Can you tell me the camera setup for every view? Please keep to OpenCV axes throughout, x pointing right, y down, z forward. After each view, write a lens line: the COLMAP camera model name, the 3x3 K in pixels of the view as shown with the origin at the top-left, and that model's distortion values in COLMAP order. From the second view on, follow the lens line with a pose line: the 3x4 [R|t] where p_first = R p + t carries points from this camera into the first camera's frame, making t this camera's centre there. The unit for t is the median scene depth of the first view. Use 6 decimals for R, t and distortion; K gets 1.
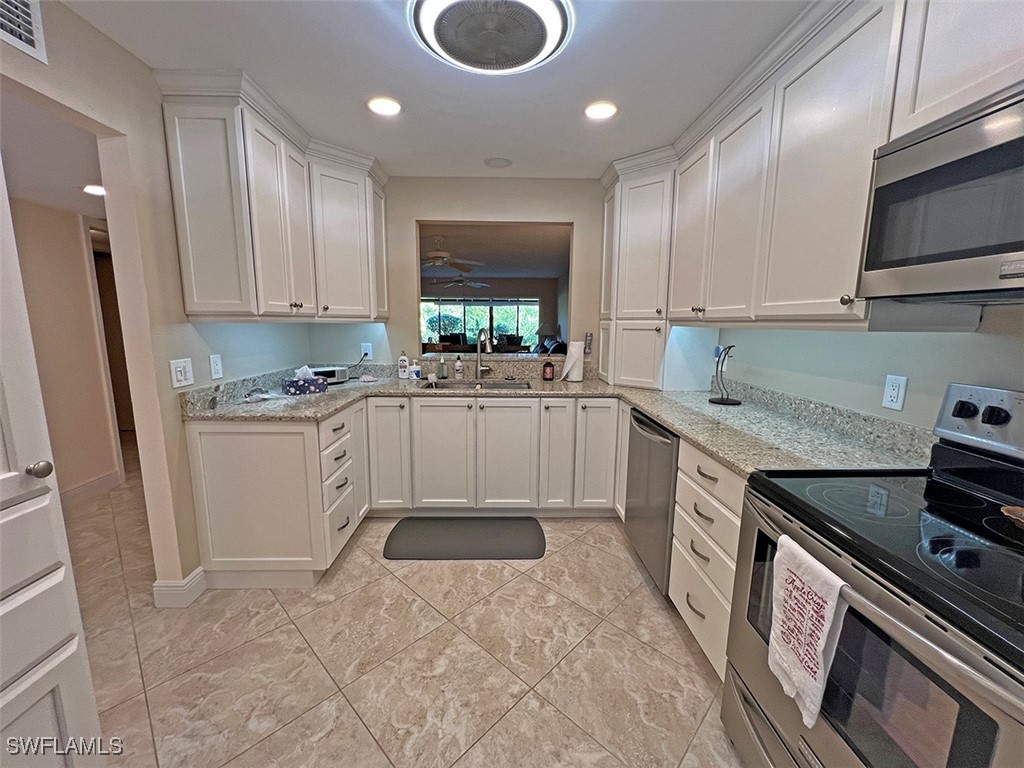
lens RADIAL K [[413.7, 0, 513.5], [0, 413.7, 387.2], [0, 0, 1]] dist [-0.002393, 0.000994]
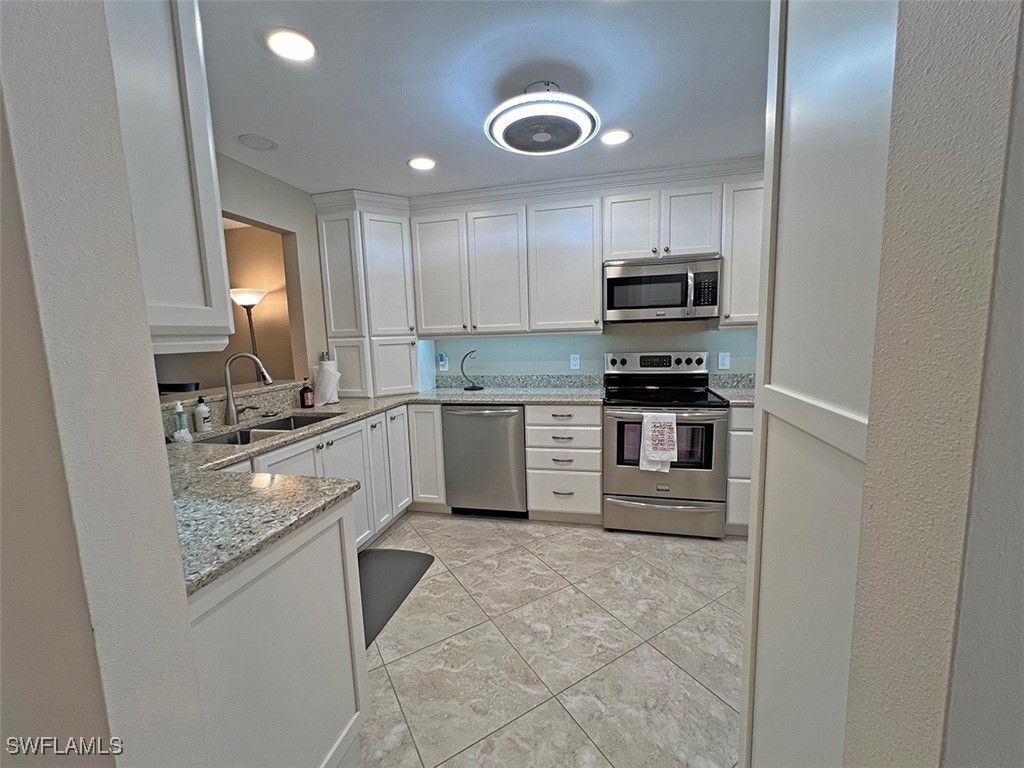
lens RADIAL K [[413.7, 0, 512.9], [0, 413.7, 387.7], [0, 0, 1]] dist [-0.002393, 0.000994]
pose [[0.244162, -0.137985, 0.959867, -1.129239], [0.185860, 0.978133, 0.093334, -0.103059], [-0.951757, 0.155612, 0.264469, 0.612035]]
